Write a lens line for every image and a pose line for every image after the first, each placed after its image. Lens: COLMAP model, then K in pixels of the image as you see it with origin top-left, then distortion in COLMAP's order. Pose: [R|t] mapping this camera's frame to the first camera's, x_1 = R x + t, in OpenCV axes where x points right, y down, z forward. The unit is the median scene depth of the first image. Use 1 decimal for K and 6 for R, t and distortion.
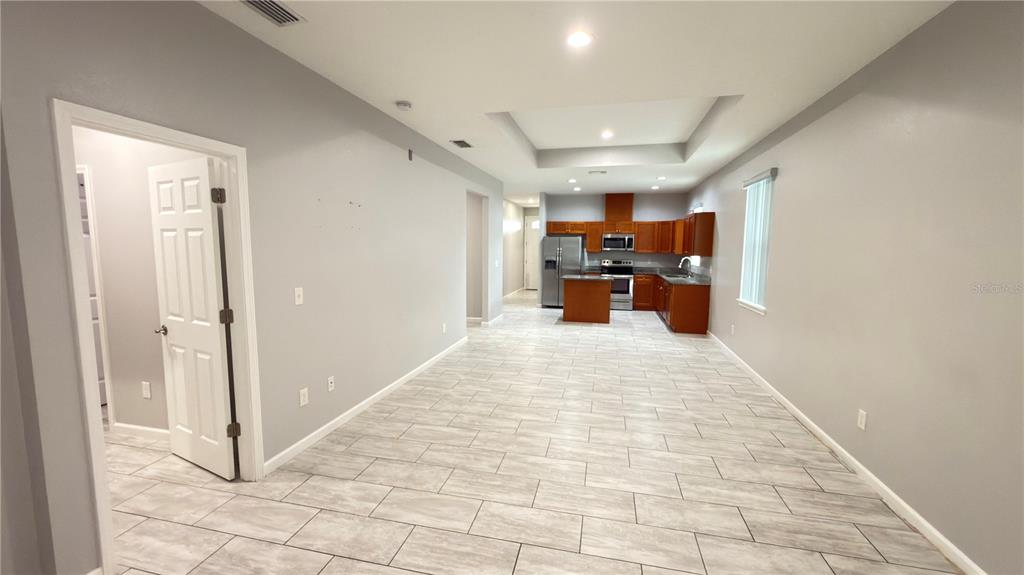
lens RADIAL K [[410.6, 0, 511.6], [0, 410.6, 289.8], [0, 0, 1]] dist [0.002928, 0.000005]
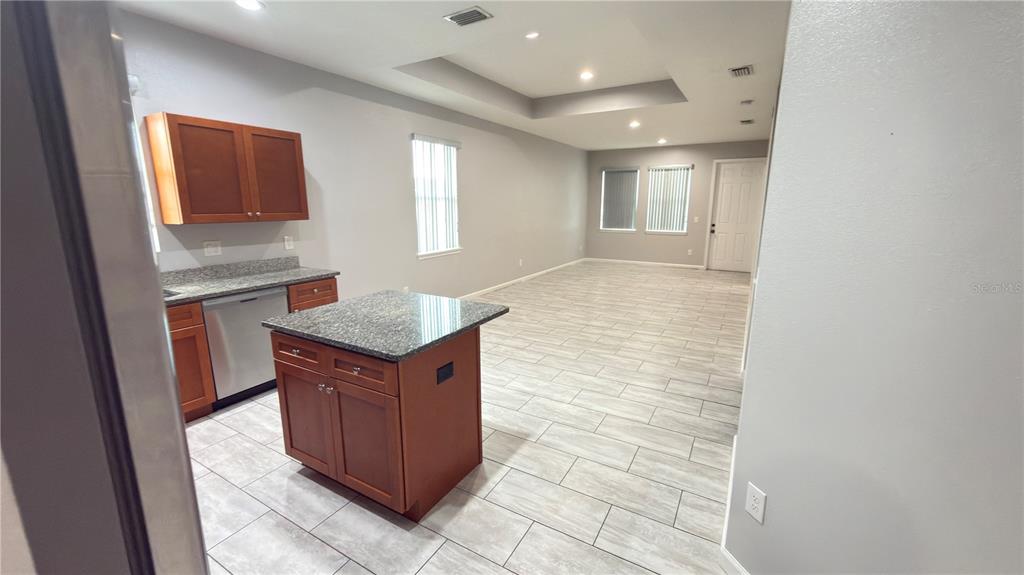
lens RADIAL K [[410.6, 0, 503.5], [0, 410.6, 286.9], [0, 0, 1]] dist [0.002928, 0.000005]
pose [[-0.952631, -0.067616, 0.296518, 0.052751], [0.025828, 0.953464, 0.300400, -0.211130], [-0.303031, 0.293828, -0.906552, 1.978229]]
